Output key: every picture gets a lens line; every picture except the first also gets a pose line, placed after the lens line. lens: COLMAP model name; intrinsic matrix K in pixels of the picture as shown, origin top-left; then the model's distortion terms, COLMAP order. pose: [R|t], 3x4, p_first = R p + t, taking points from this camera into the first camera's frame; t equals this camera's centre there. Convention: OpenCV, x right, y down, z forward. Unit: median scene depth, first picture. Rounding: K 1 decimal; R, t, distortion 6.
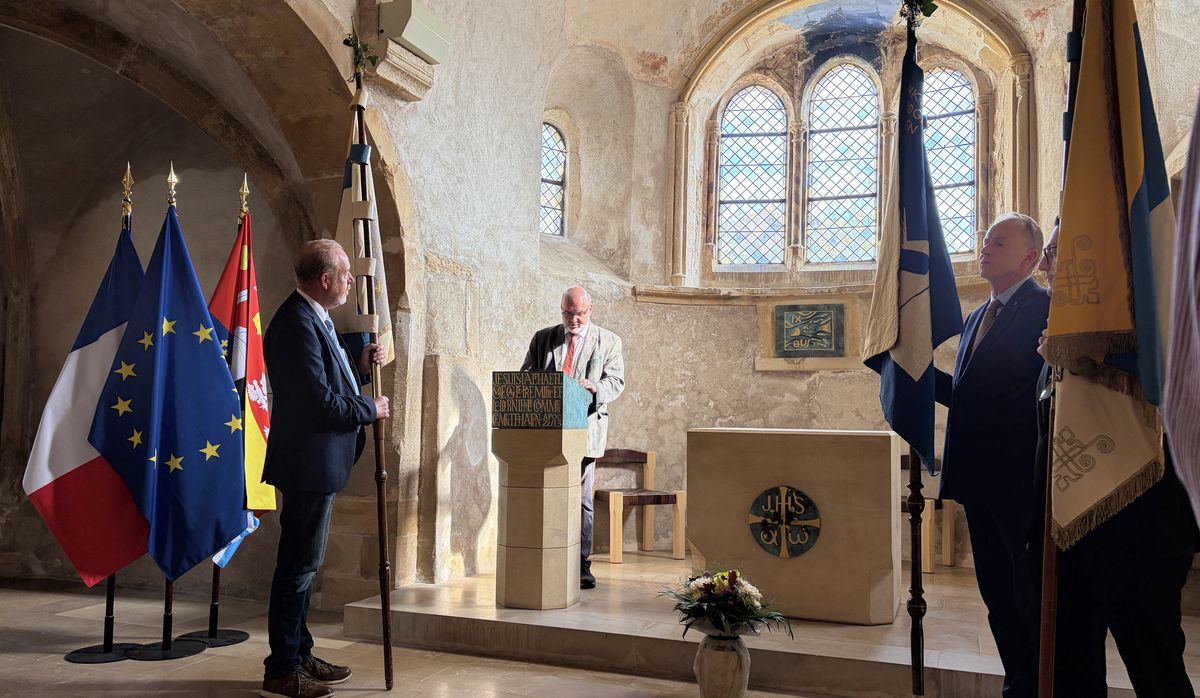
lens RADIAL K [[934.9, 0, 581.4], [0, 934.9, 356.9], [0, 0, 1]] dist [0.060751, -0.081482]
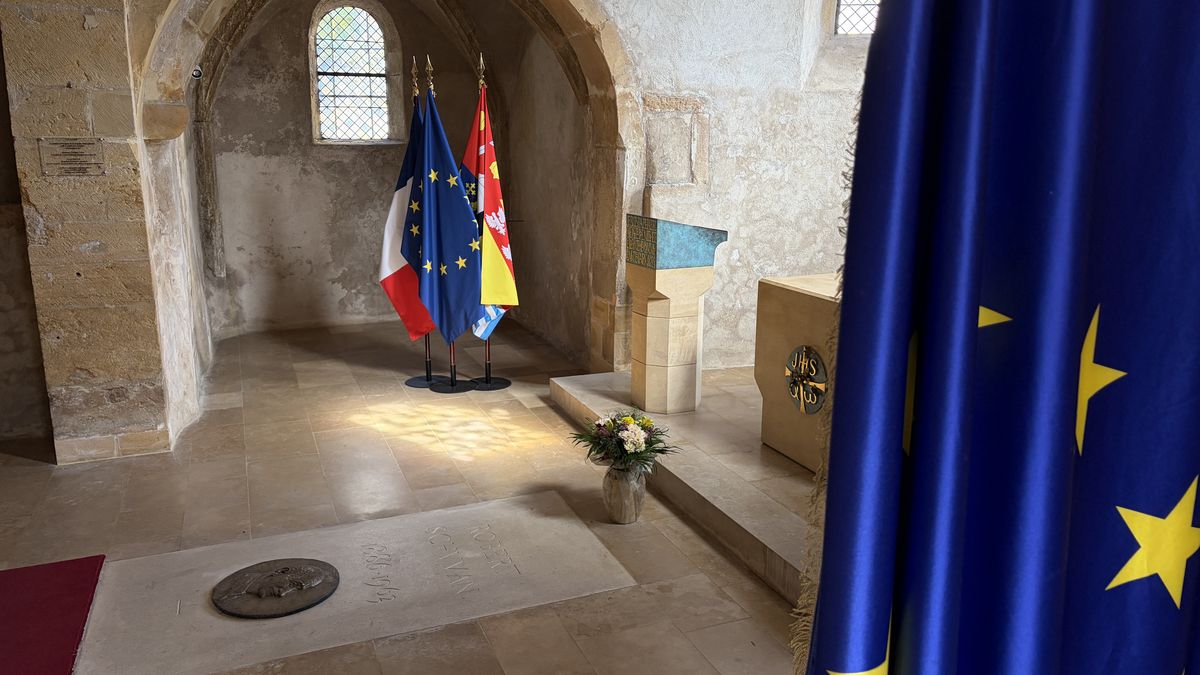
lens RADIAL K [[903.5, 0, 599.1], [0, 903.5, 346.6], [0, 0, 1]] dist [0.059116, -0.062524]
pose [[0.694500, 0.154766, -0.702650, 0.637941], [0.051630, 0.963354, 0.263219, -0.111835], [0.717638, -0.219083, 0.661059, 0.163855]]
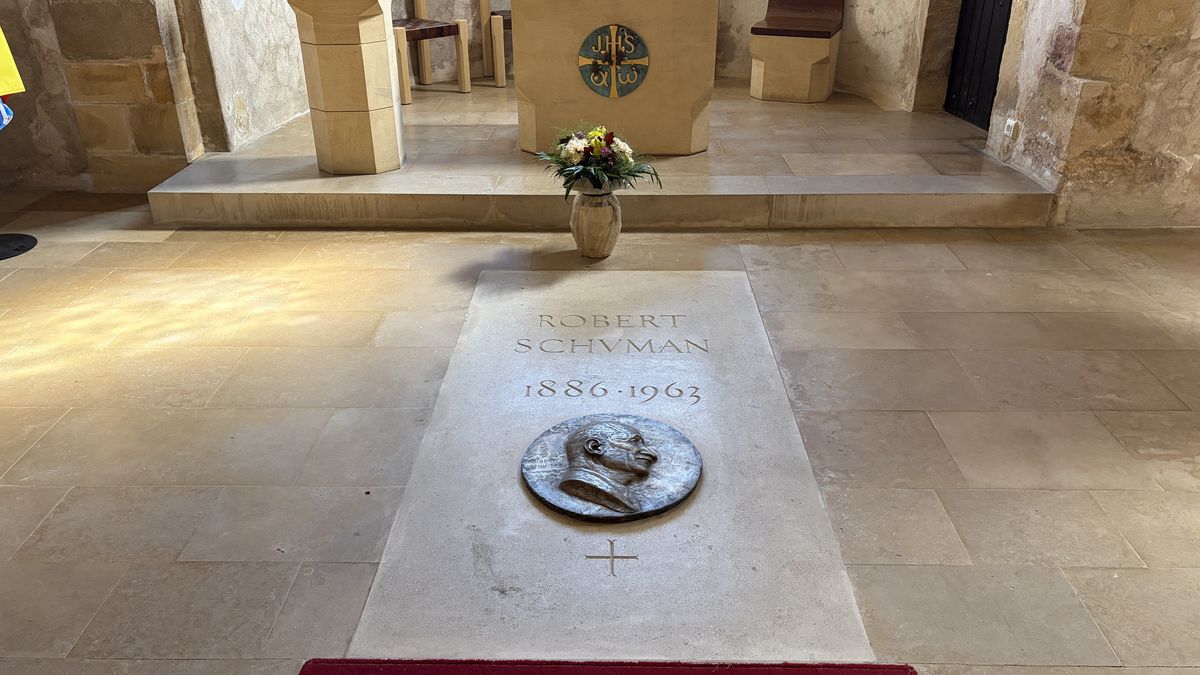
lens RADIAL K [[903.5, 0, 600.6], [0, 903.5, 345.5], [0, 0, 1]] dist [0.059116, -0.062524]
pose [[0.931429, -0.178801, 0.316971, -0.134429], [-0.006745, 0.862352, 0.506264, -0.045841], [-0.363861, -0.473687, 0.802014, 0.073250]]
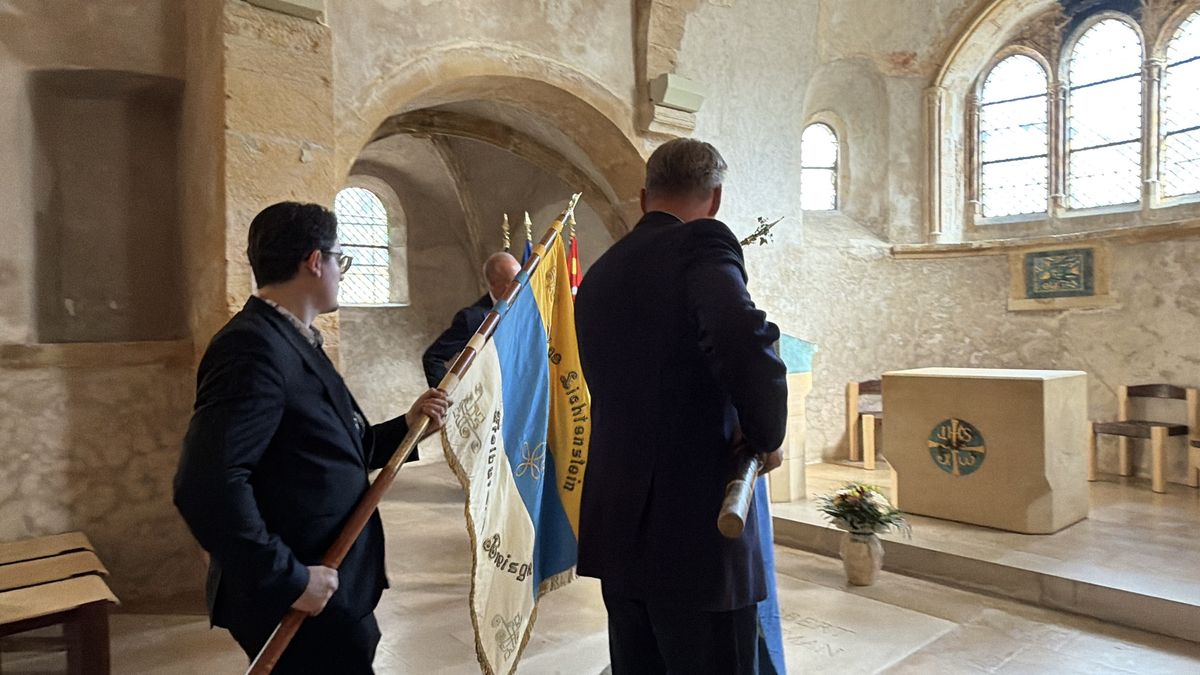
lens RADIAL K [[756.4, 0, 600.0], [0, 756.4, 338.4], [0, 0, 1]] dist [-0.001648, 0.002700]
pose [[0.883047, -0.028704, -0.468406, 0.232722], [0.063072, 0.996331, 0.057847, -0.048749], [0.465027, -0.080625, 0.881617, -0.084033]]
